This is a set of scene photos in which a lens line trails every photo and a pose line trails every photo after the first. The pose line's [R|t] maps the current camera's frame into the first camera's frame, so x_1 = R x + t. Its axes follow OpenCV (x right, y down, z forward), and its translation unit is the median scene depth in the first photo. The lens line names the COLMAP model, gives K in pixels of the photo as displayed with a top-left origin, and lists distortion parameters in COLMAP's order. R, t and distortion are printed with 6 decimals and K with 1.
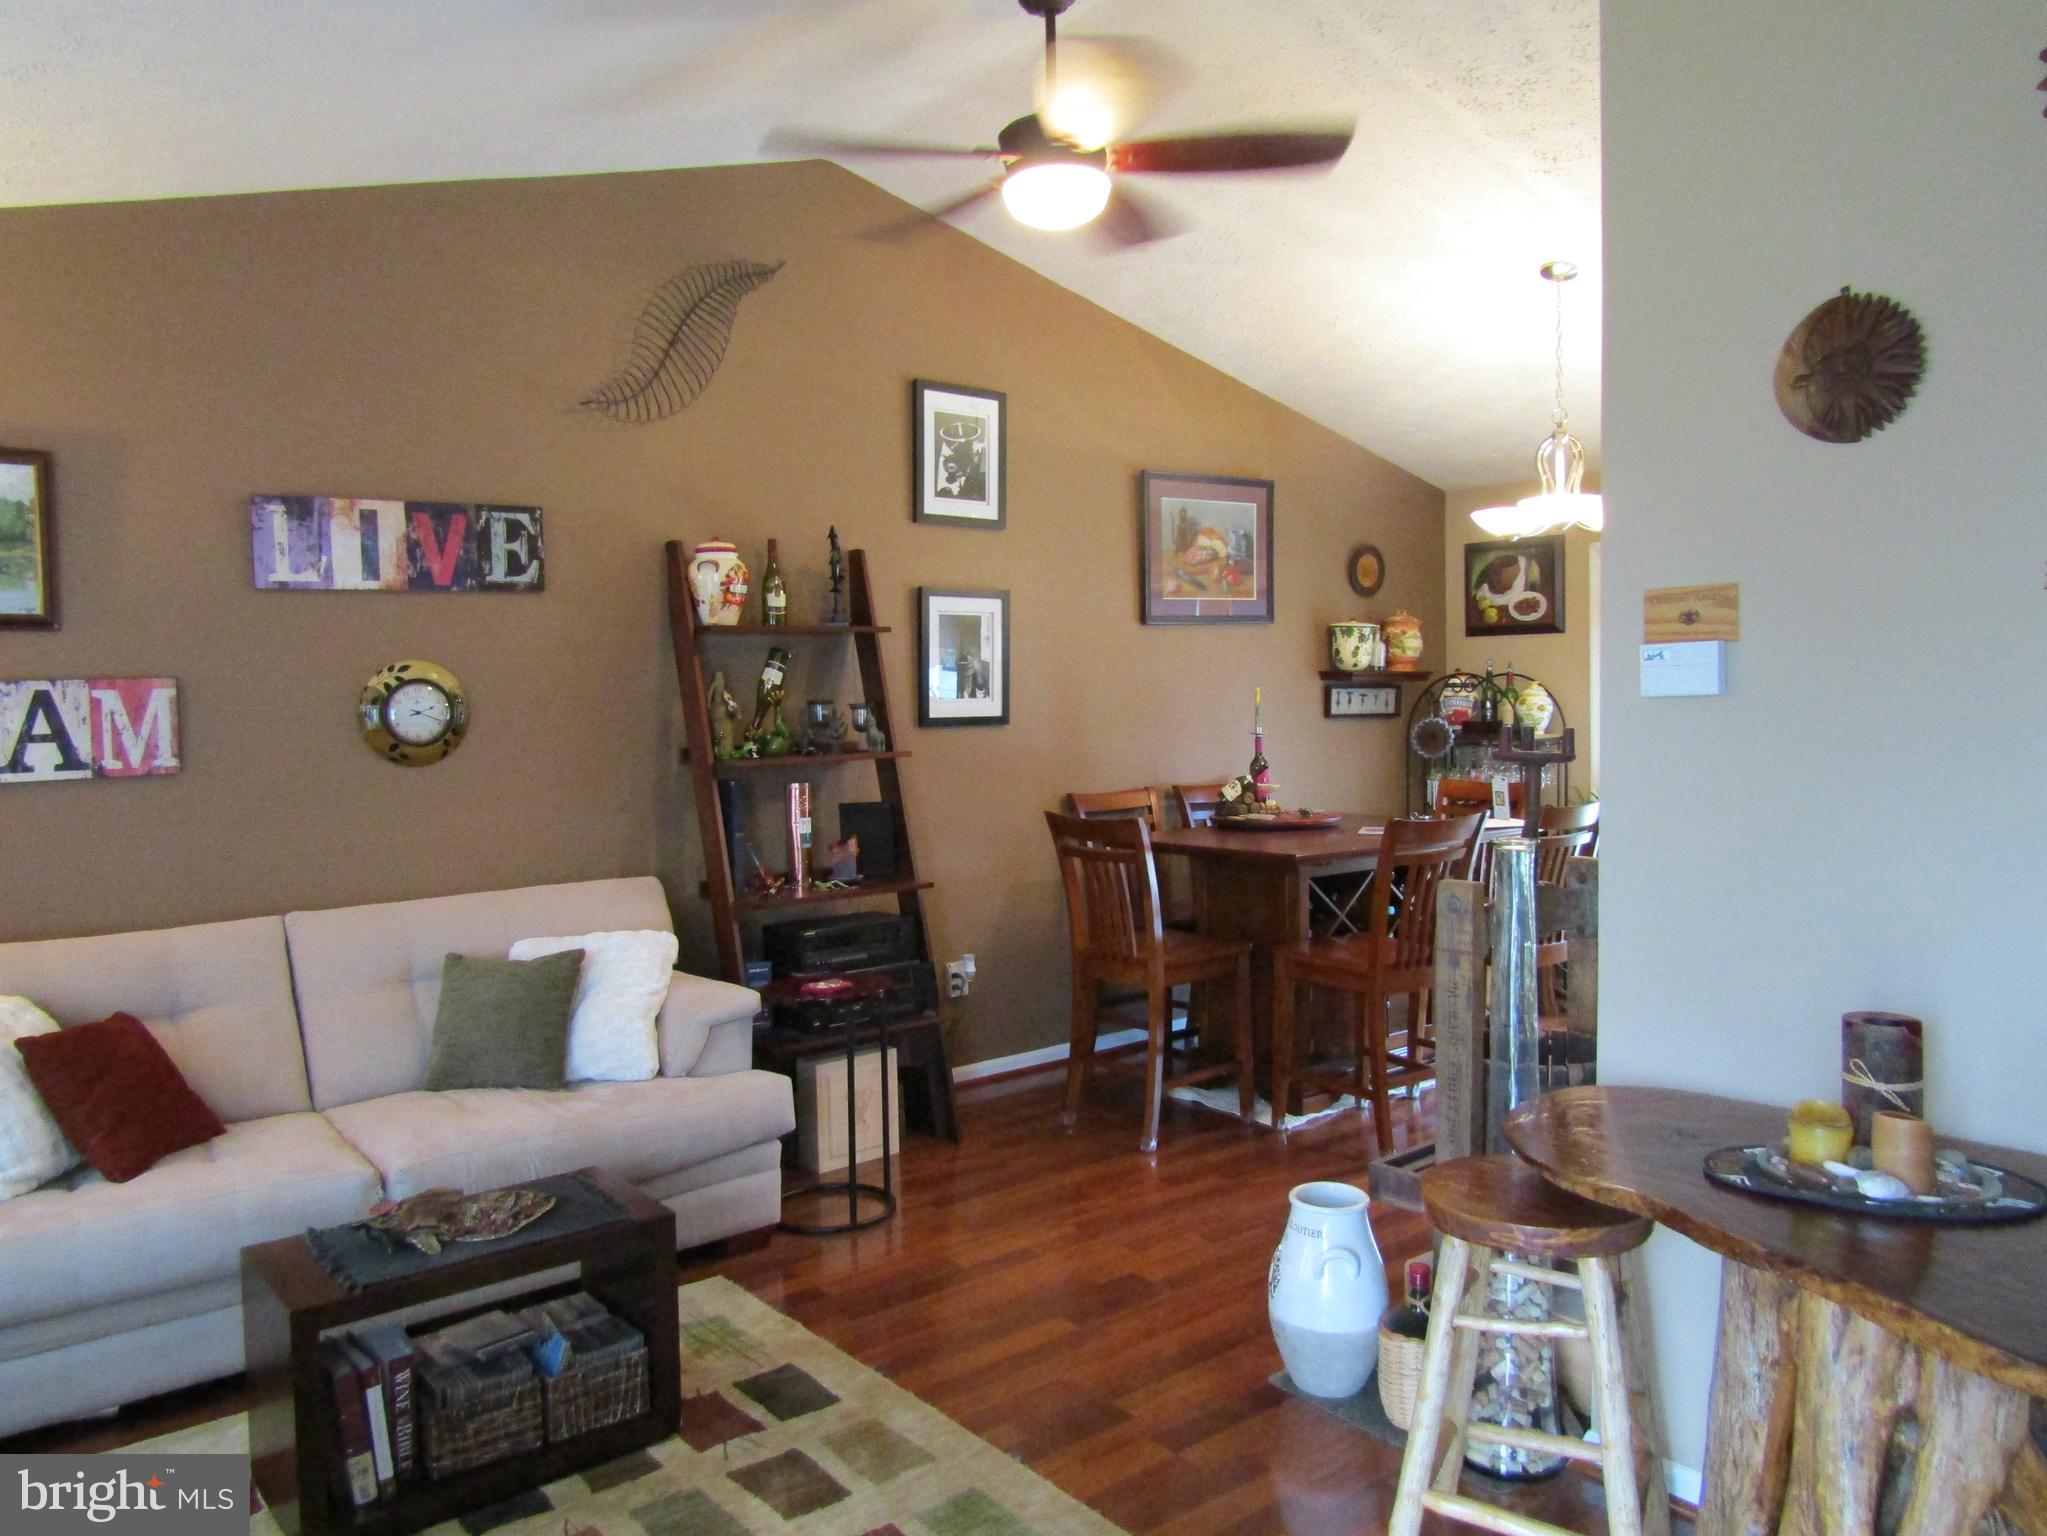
lens RADIAL K [[1444.3, 0, 1022.3], [0, 1444.3, 760.3], [0, 0, 1]] dist [-0.012041, 0.007728]
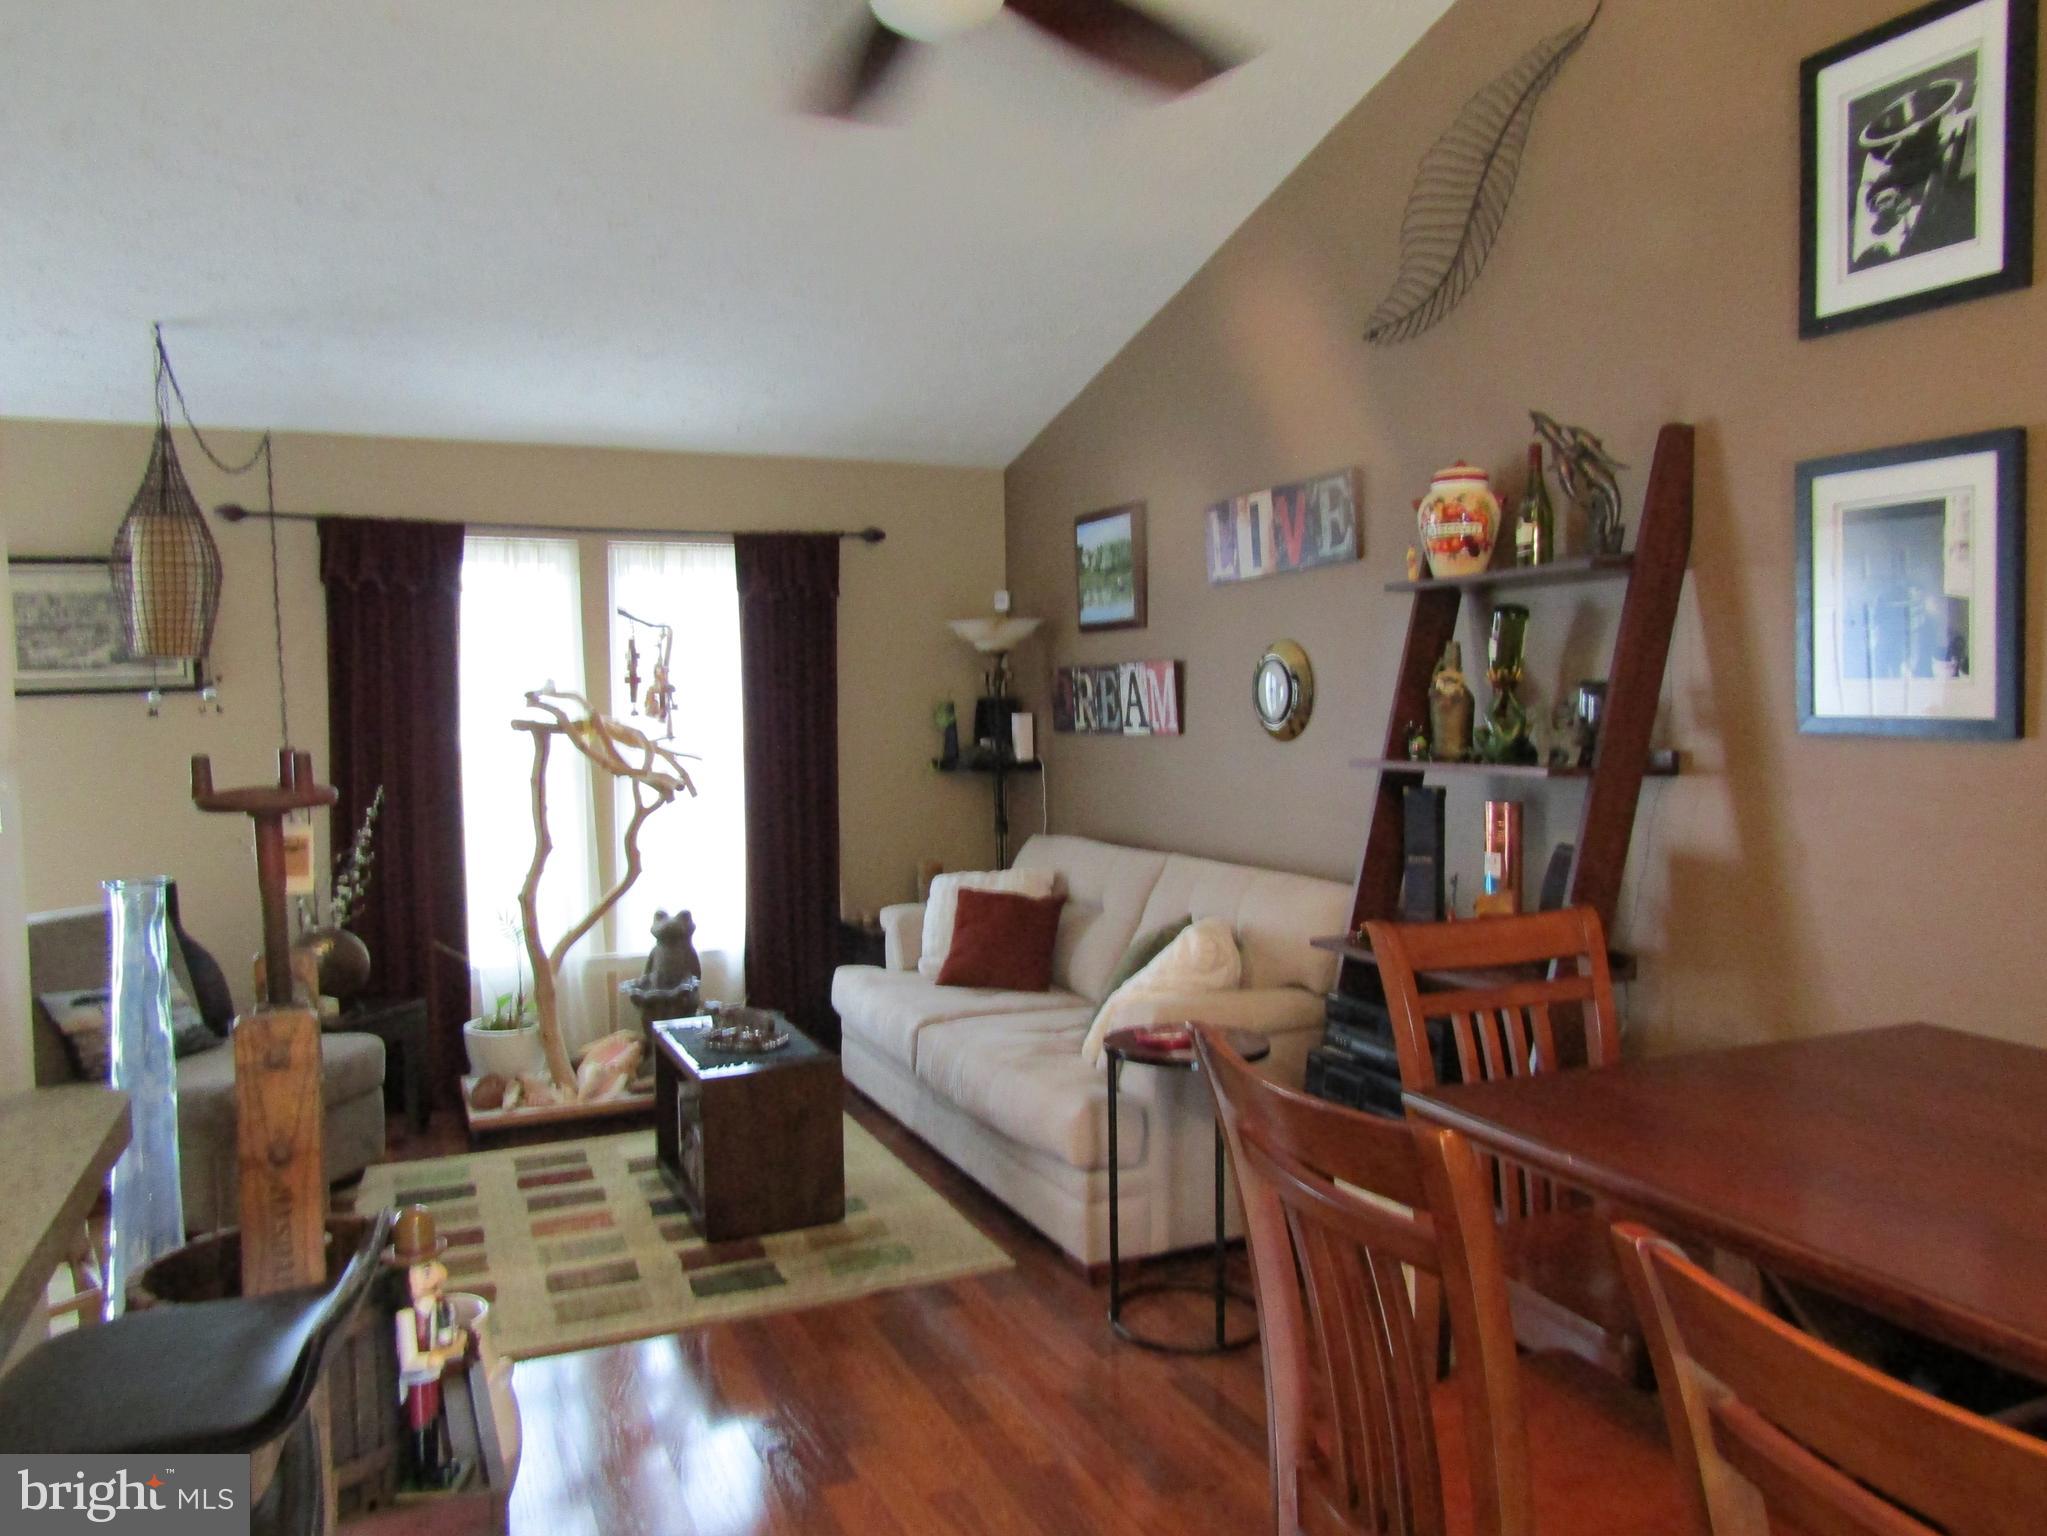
lens RADIAL K [[1444.3, 0, 1055.7], [0, 1444.3, 781.1], [0, 0, 1]] dist [-0.012041, 0.007728]
pose [[-0.232040, 0.081569, -0.969280, 0.627264], [-0.025045, 0.995646, 0.089784, -0.056576], [0.972384, 0.045109, -0.228987, 1.066810]]
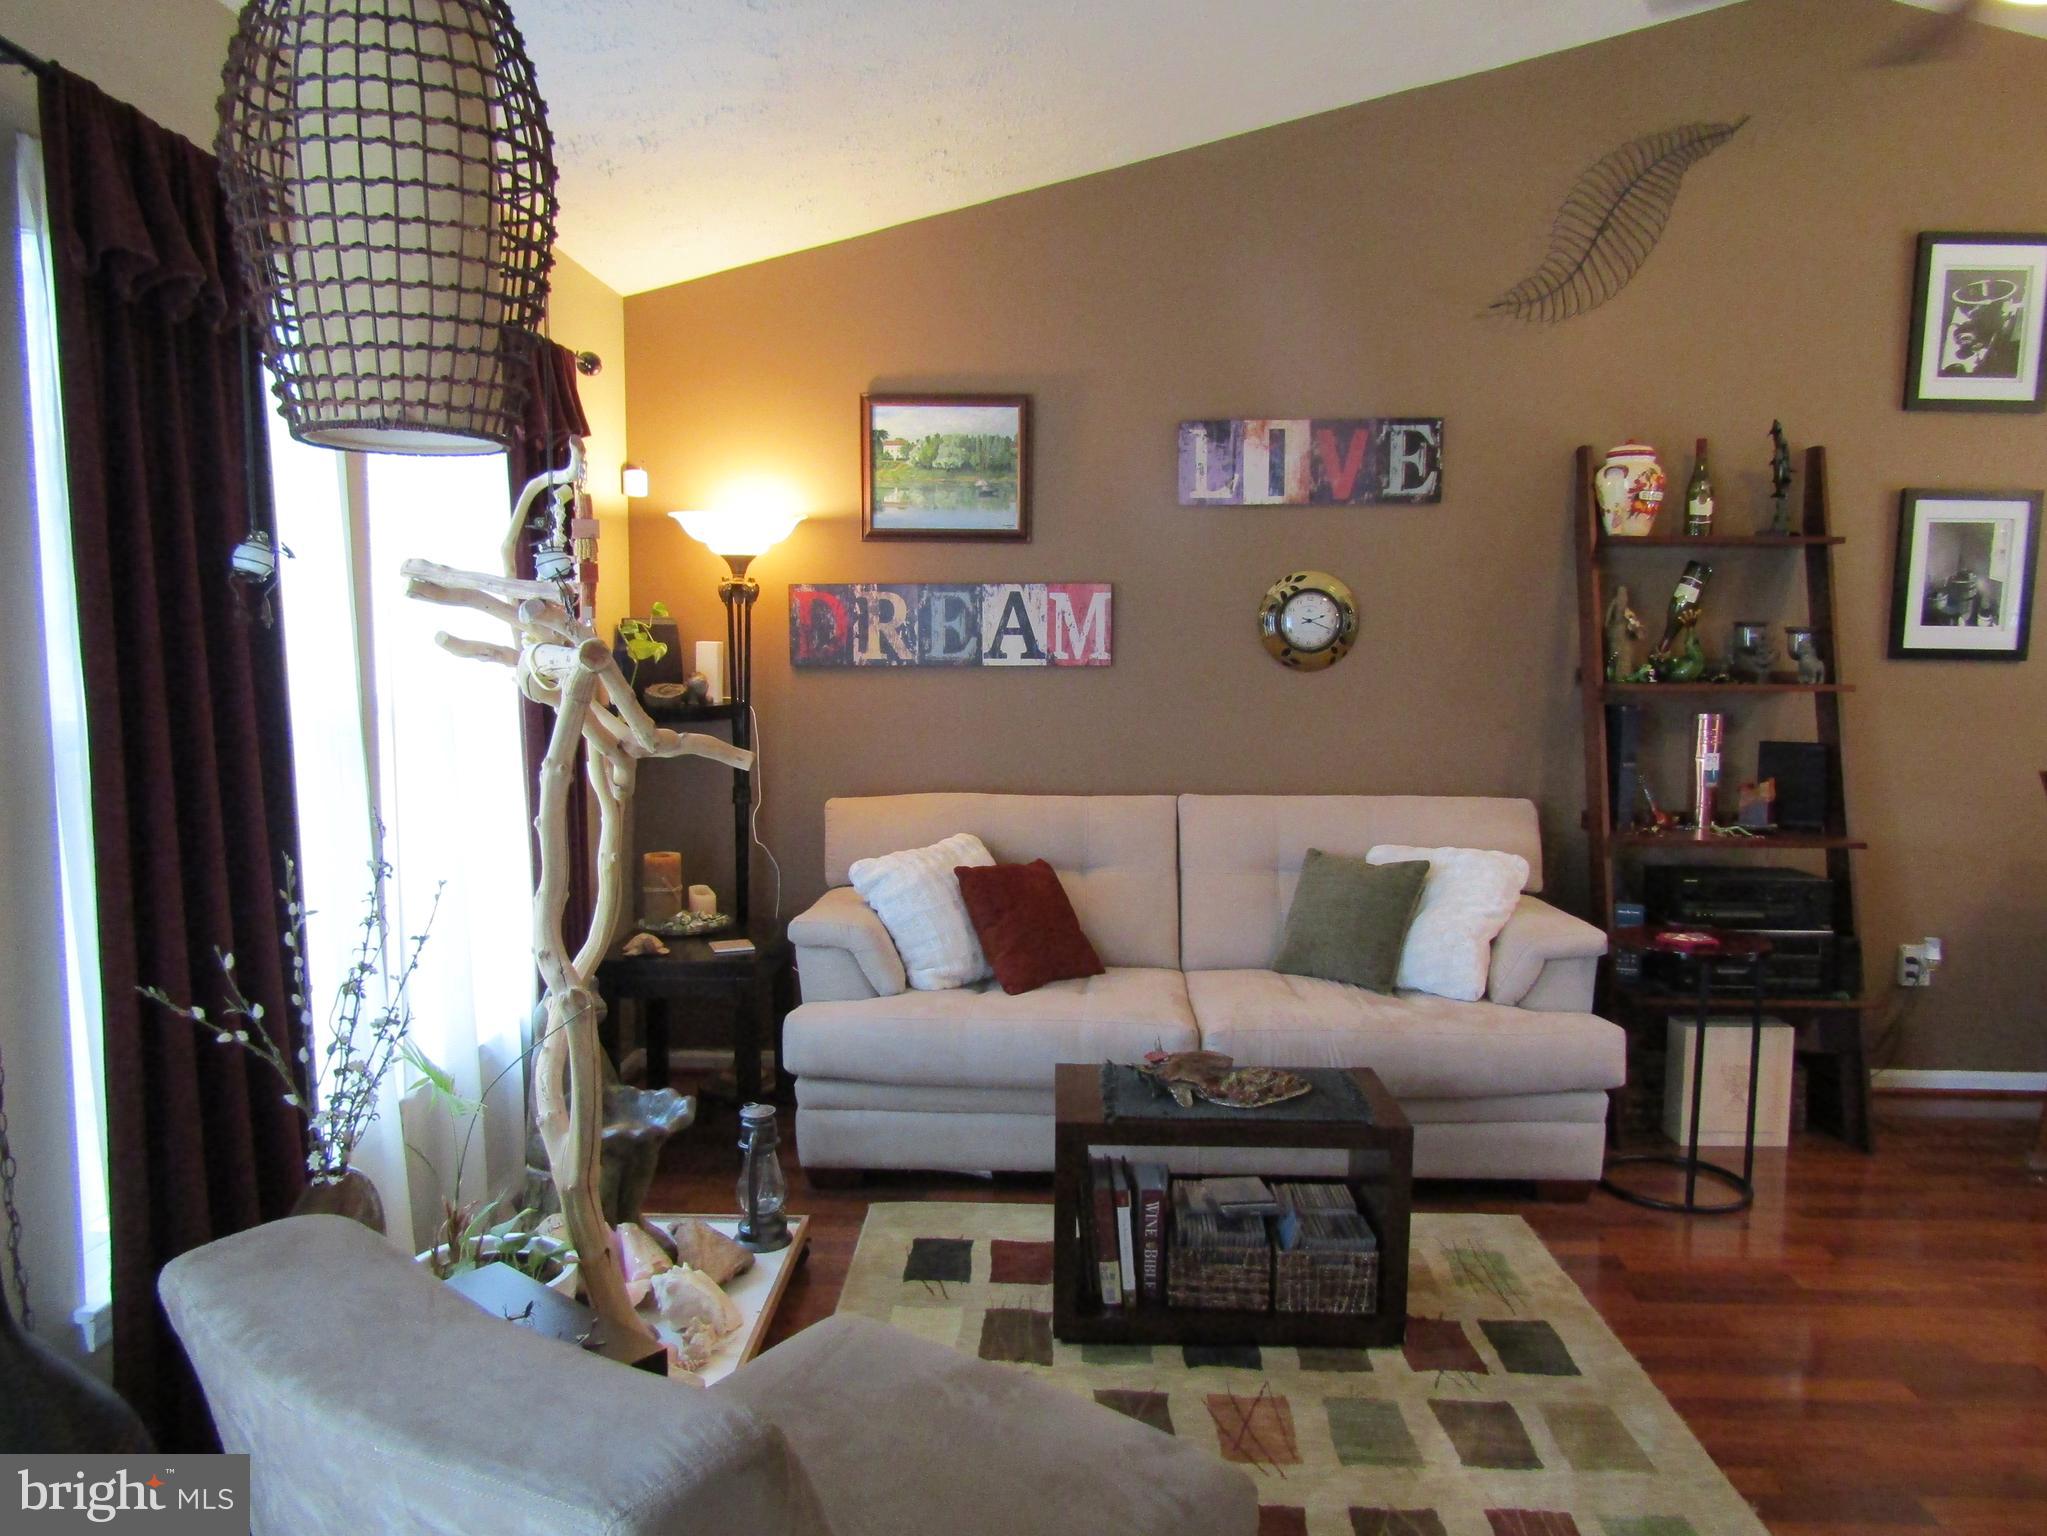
lens RADIAL K [[1444.3, 0, 1035.1], [0, 1444.3, 765.1], [0, 0, 1]] dist [-0.012041, 0.007728]
pose [[0.762913, 0.090417, -0.640147, 0.113116], [-0.055414, 0.995673, 0.074592, 0.004593], [0.644121, -0.021434, 0.764623, 0.055543]]
